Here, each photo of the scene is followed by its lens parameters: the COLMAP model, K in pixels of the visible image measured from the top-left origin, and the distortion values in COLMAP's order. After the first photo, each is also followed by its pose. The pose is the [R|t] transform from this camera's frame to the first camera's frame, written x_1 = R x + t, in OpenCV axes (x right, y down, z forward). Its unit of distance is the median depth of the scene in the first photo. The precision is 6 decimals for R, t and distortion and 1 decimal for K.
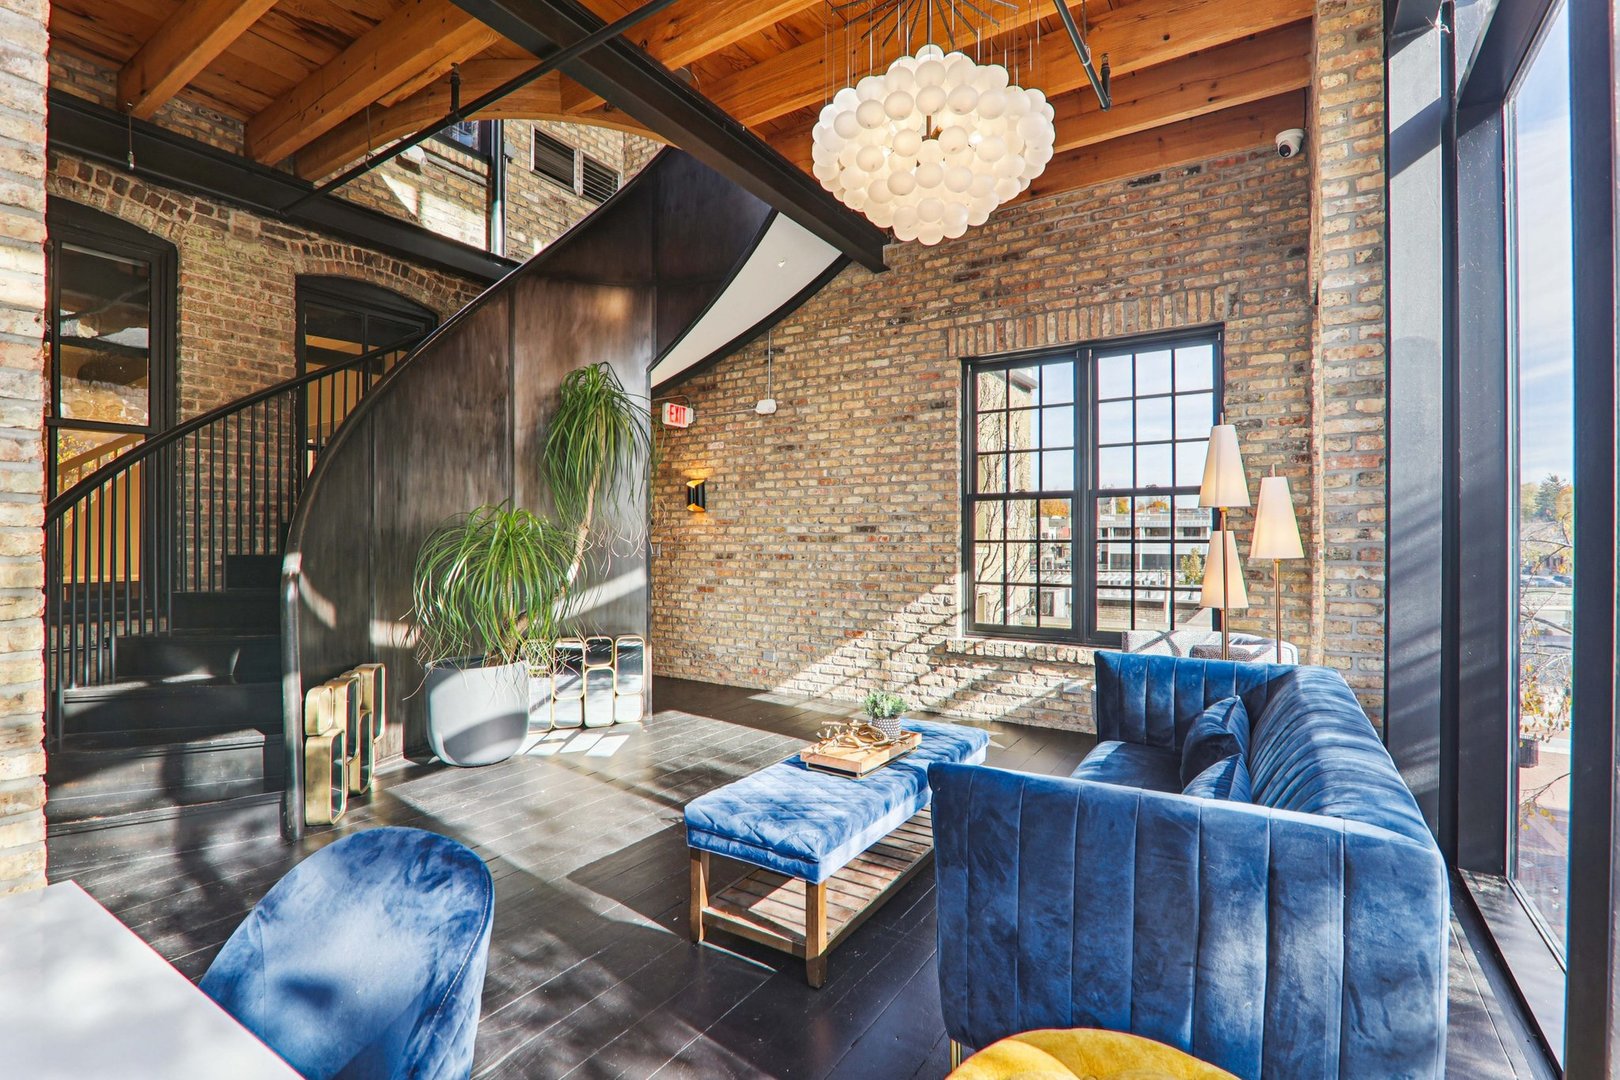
lens RADIAL K [[746.1, 0, 803.1], [0, 746.1, 537.5], [0, 0, 1]] dist [-0.015260, -0.000369]
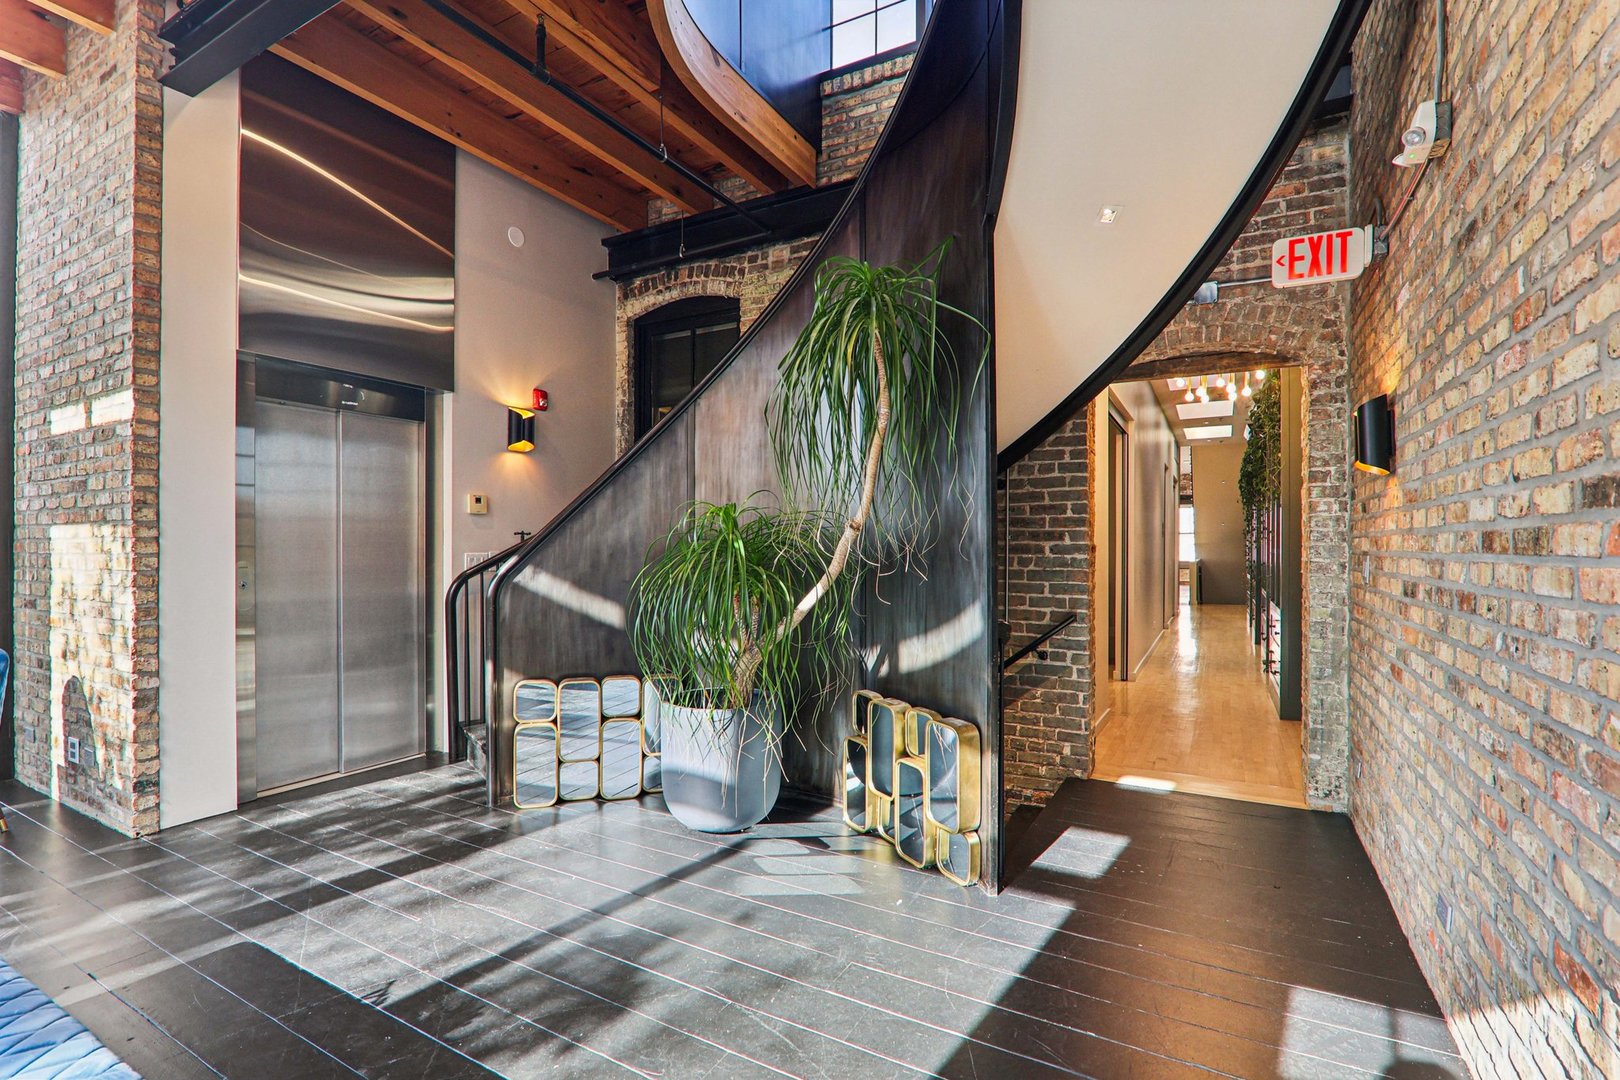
lens RADIAL K [[746.1, 0, 805.1], [0, 746.1, 547.4], [0, 0, 1]] dist [-0.015260, -0.000369]
pose [[0.053442, -0.000979, -0.998570, 0.367365], [-0.005684, 0.999983, -0.001284, 0.007059], [0.998555, 0.005744, 0.053435, 1.058048]]
